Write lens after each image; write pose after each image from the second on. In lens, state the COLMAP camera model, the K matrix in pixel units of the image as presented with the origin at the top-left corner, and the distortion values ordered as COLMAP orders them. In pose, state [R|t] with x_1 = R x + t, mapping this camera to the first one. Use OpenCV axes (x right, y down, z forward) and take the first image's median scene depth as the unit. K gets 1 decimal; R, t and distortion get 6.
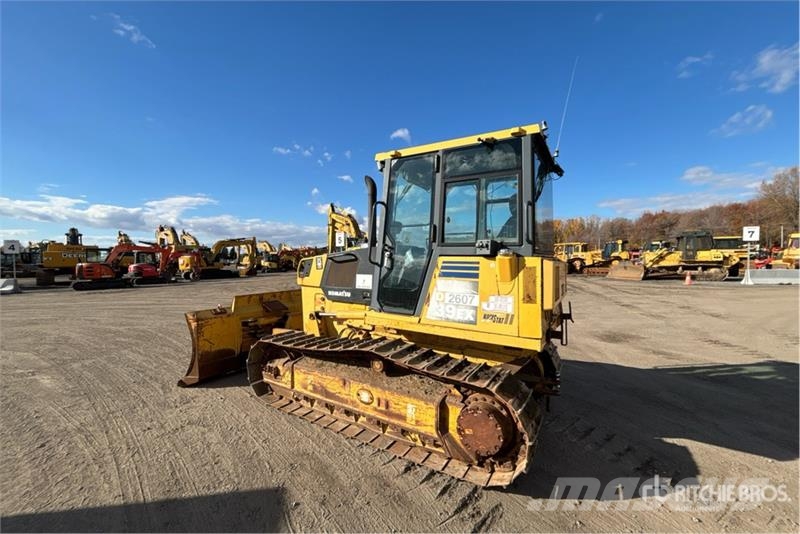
lens RADIAL K [[321.9, 0, 403.4], [0, 321.9, 266.8], [0, 0, 1]] dist [0.004311, -0.001029]
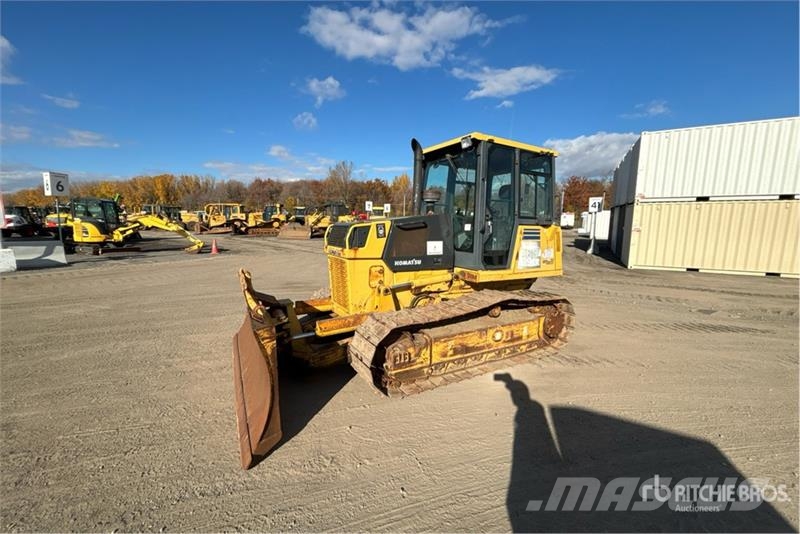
lens RADIAL K [[321.9, 0, 399.8], [0, 321.9, 269.0], [0, 0, 1]] dist [0.004311, -0.001029]
pose [[0.473731, -0.118788, 0.872622, -1.141341], [0.005542, 0.991244, 0.131927, -0.025943], [-0.880652, -0.057662, 0.470241, 0.622472]]
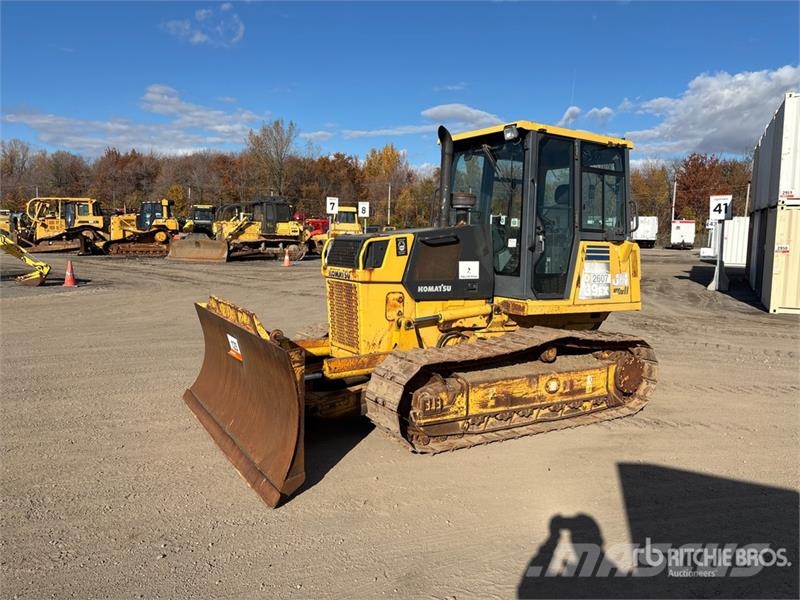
lens RADIAL K [[604.0, 0, 398.0], [0, 604.0, 303.1], [0, 0, 1]] dist [0.037005, -0.038635]
pose [[0.444498, -0.090080, 0.891239, -1.587944], [-0.001889, 0.994834, 0.101493, -0.024392], [-0.895778, -0.046797, 0.442032, 0.511110]]
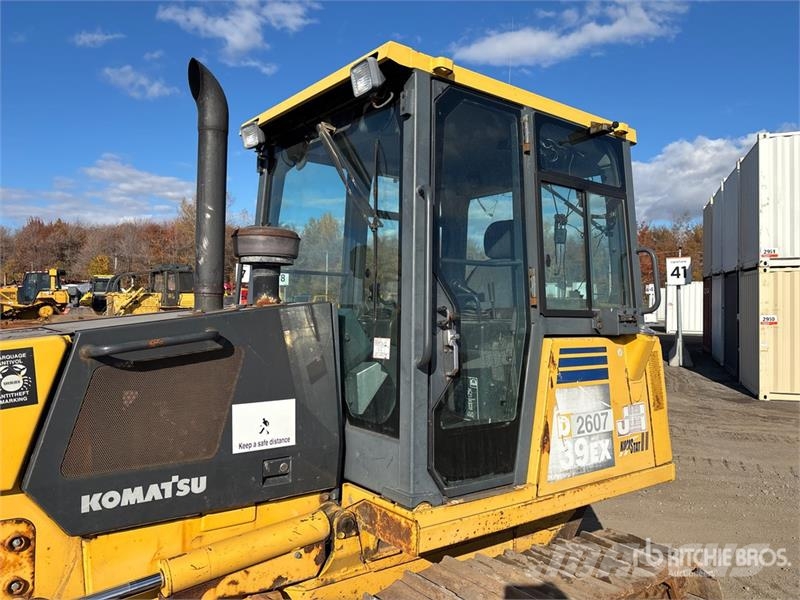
lens RADIAL K [[604.0, 0, 395.1], [0, 604.0, 304.1], [0, 0, 1]] dist [0.037005, -0.038635]
pose [[0.363814, 0.002669, 0.931468, -0.621655], [0.012571, 0.999891, -0.007775, -0.062501], [-0.931387, 0.014538, 0.363740, 0.704597]]
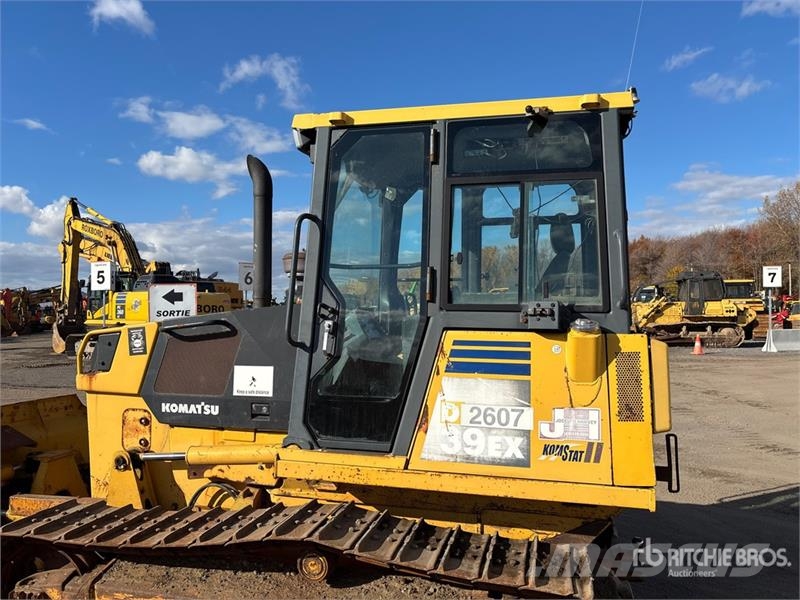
lens RADIAL K [[604.0, 0, 404.6], [0, 604.0, 306.3], [0, 0, 1]] dist [0.037005, -0.038635]
pose [[0.953966, 0.000169, 0.299913, -0.182887], [0.010112, 0.999413, -0.032727, -0.032431], [-0.299743, 0.034253, 0.953405, 0.096119]]
